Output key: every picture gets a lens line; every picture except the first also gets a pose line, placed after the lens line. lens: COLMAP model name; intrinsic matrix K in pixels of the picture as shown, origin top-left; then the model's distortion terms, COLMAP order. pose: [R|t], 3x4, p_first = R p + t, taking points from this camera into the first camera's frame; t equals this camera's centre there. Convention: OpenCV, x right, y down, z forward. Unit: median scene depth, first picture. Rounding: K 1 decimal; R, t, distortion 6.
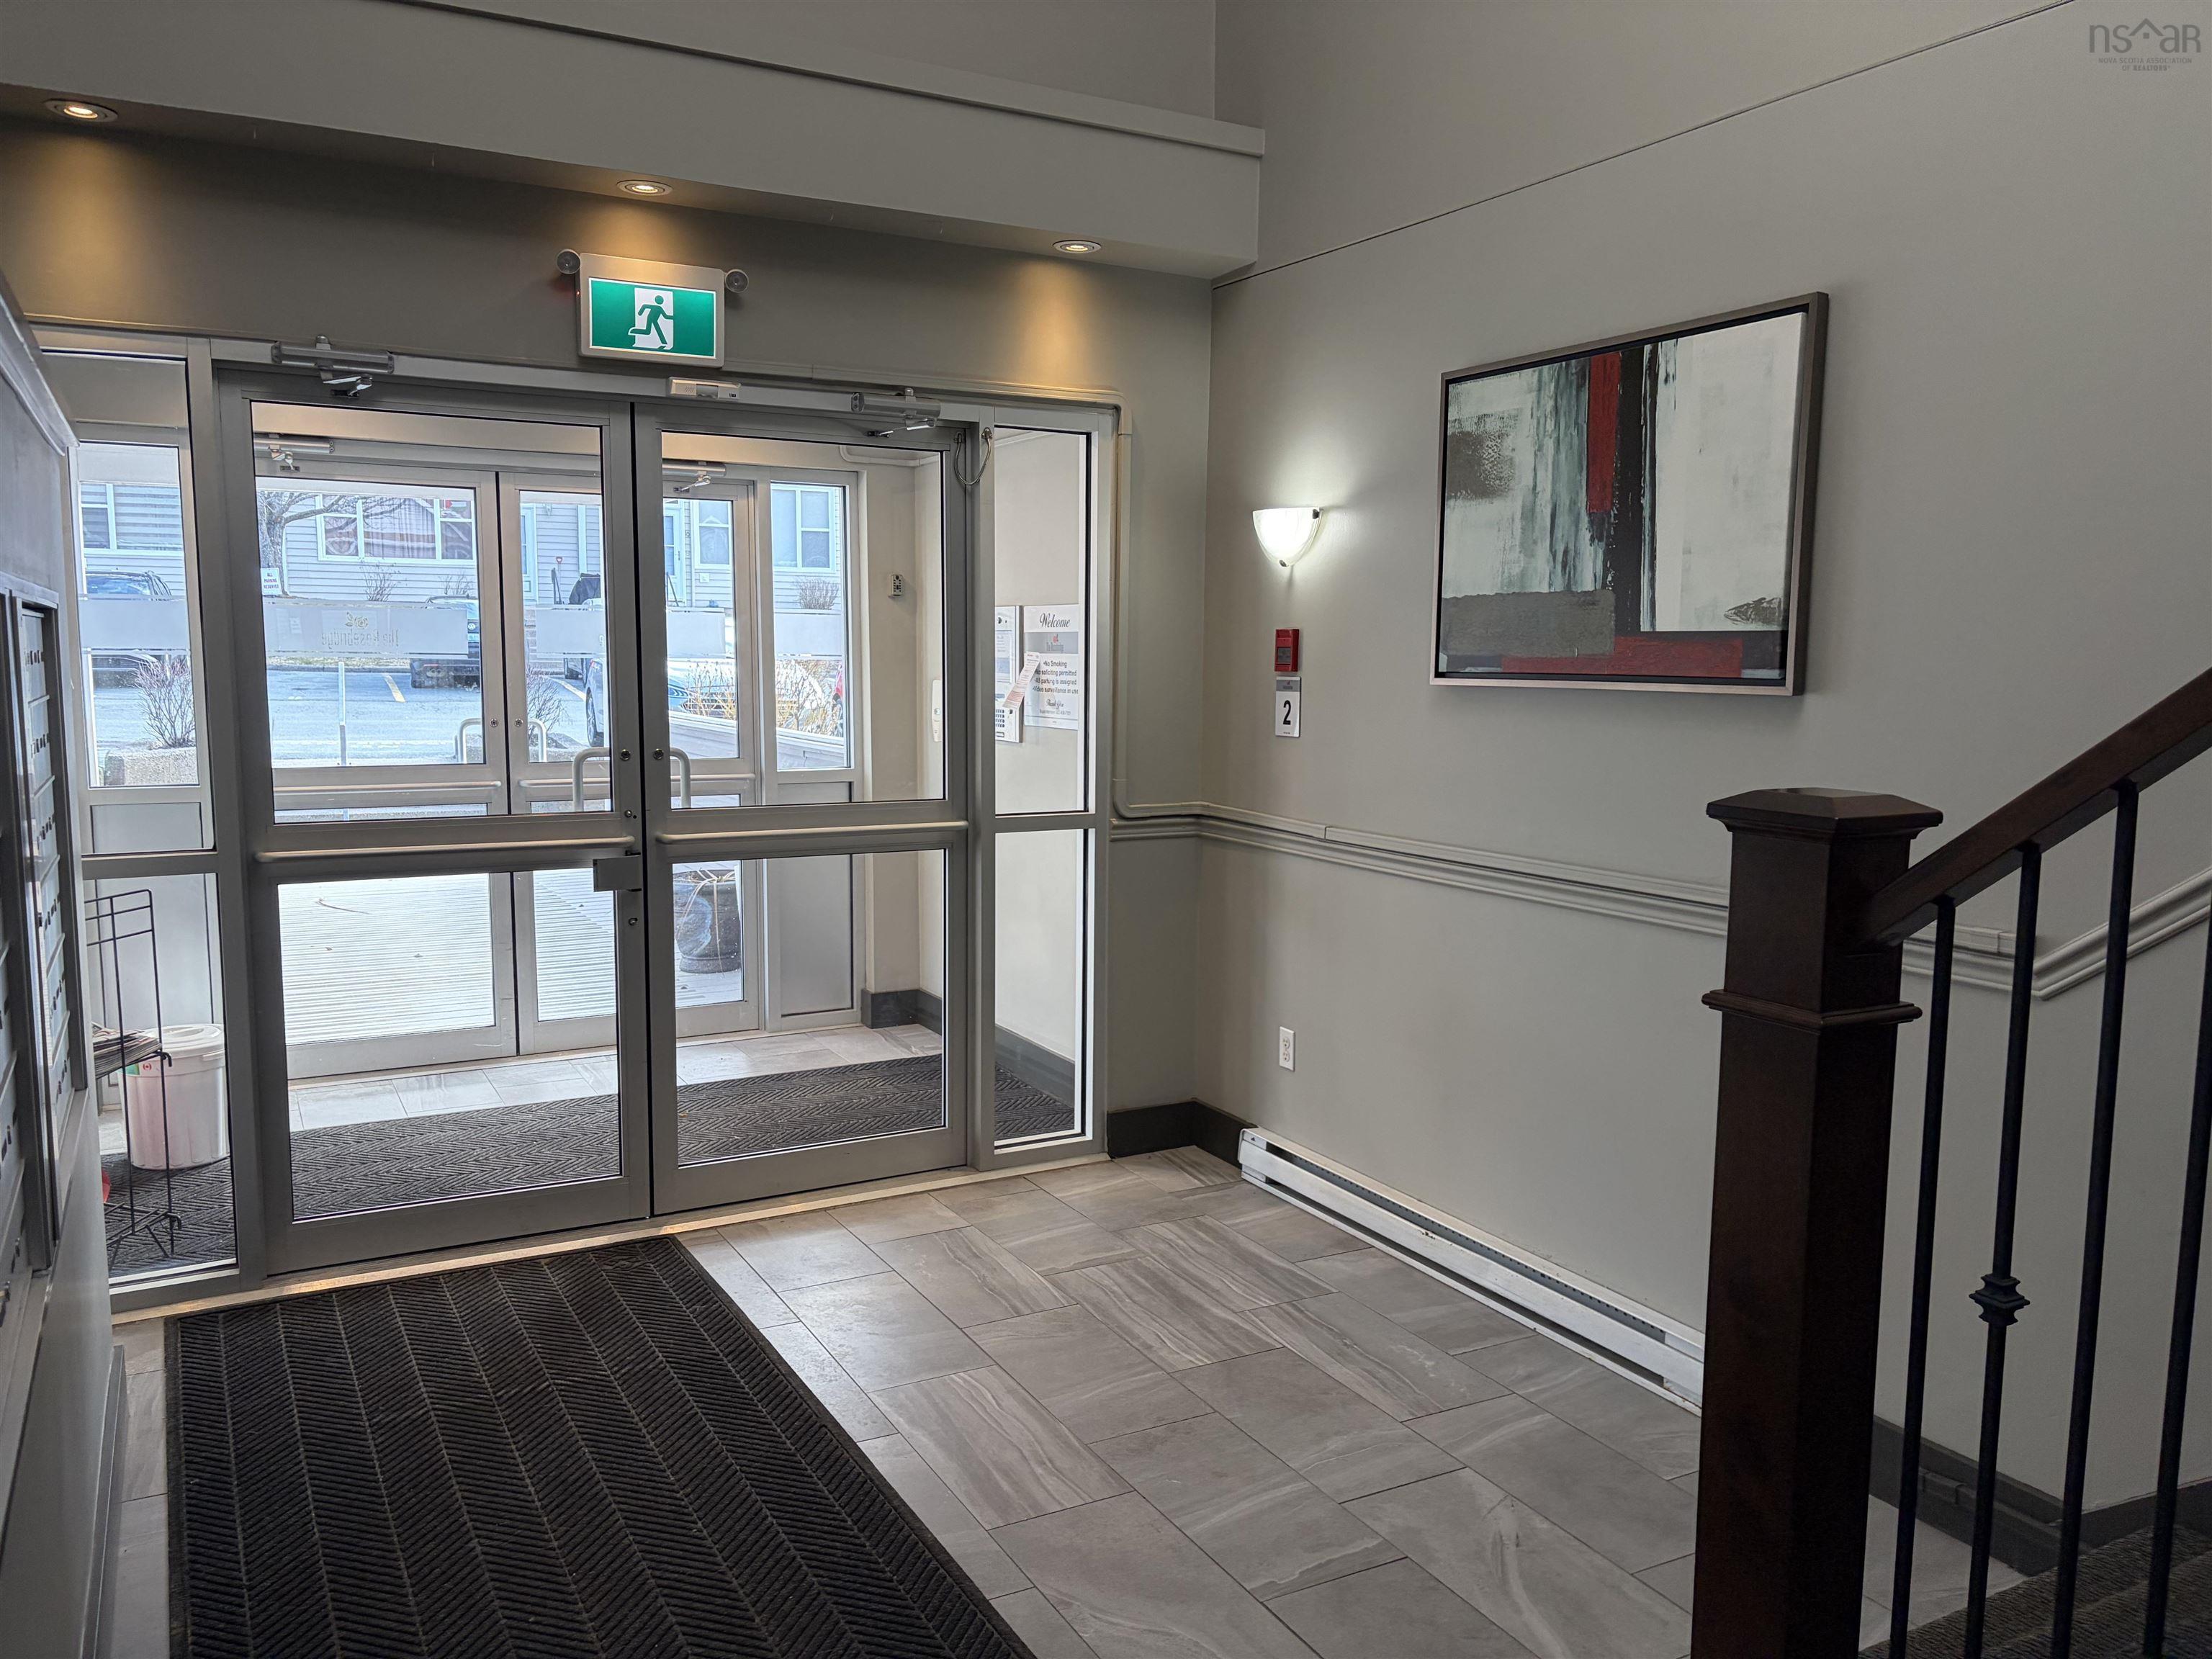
lens RADIAL K [[1666.0, 0, 1096.2], [0, 1666.0, 835.7], [0, 0, 1]] dist [0.011252, -0.007967]
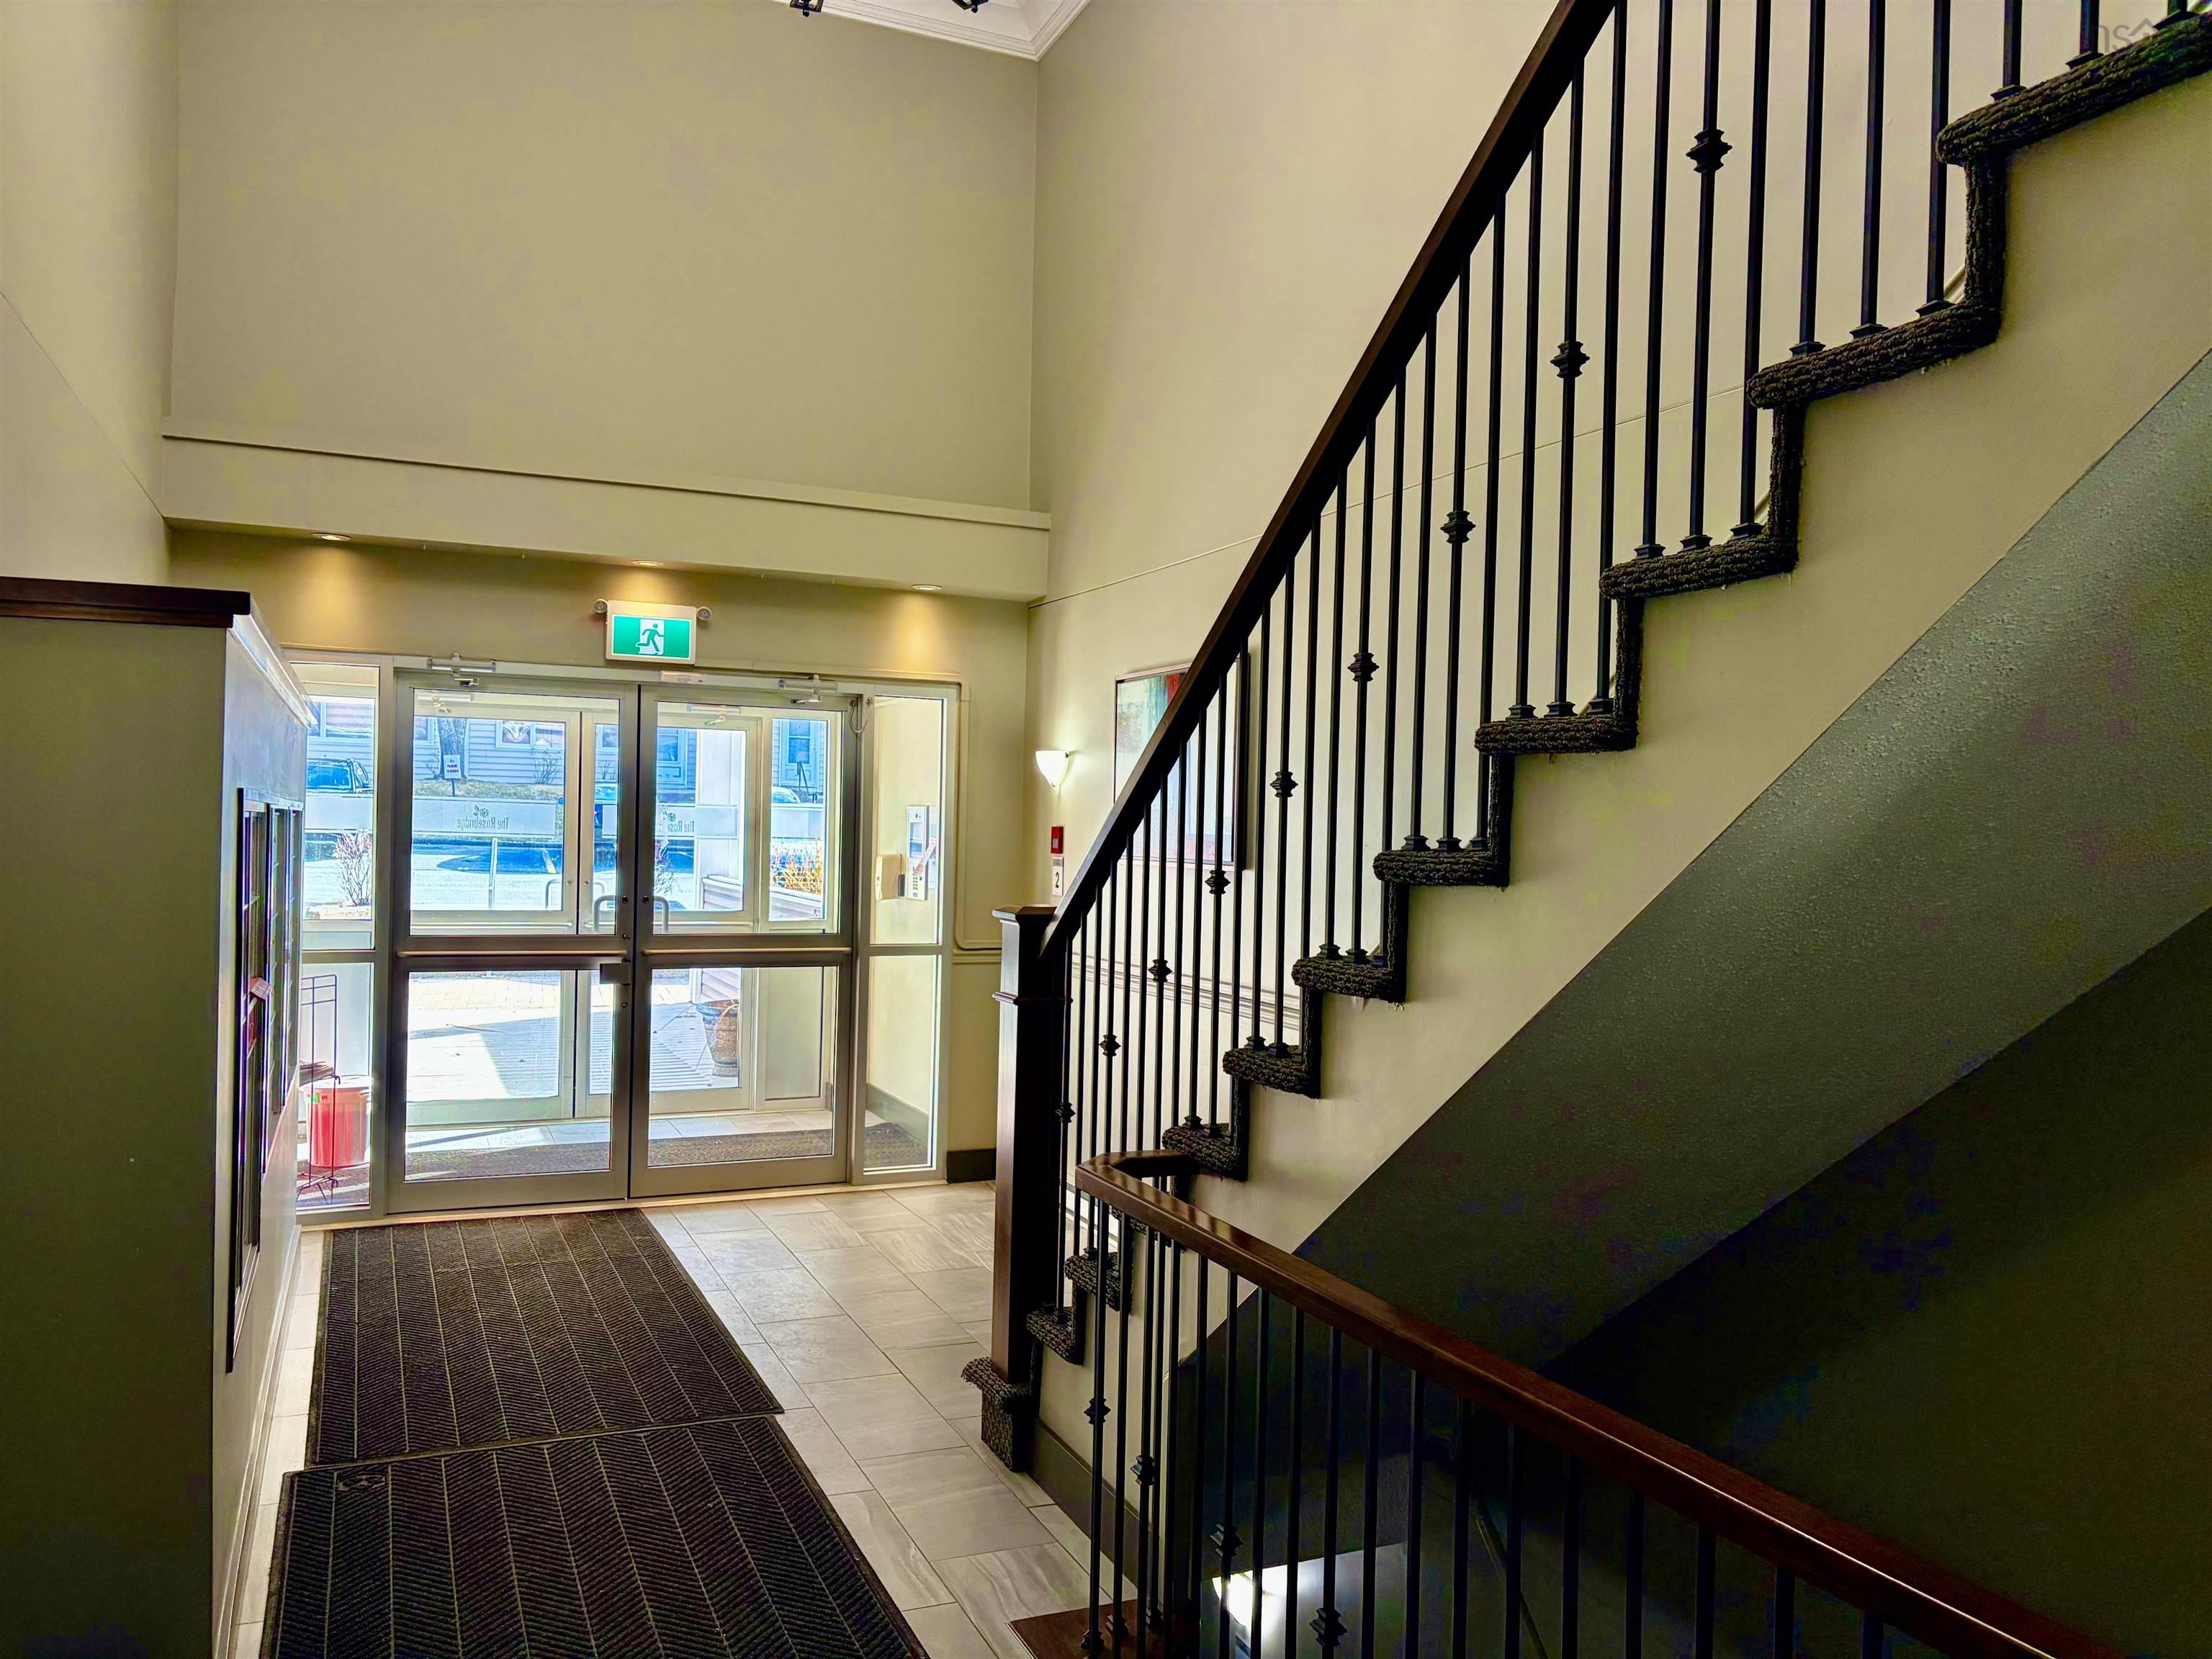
lens RADIAL K [[1666.0, 0, 1115.4], [0, 1666.0, 834.6], [0, 0, 1]] dist [0.011252, -0.007967]
pose [[0.996640, 0.015942, -0.080345, 0.315935], [-0.024849, 0.993497, -0.111114, 0.056266], [0.078051, 0.112737, 0.990555, -0.560008]]
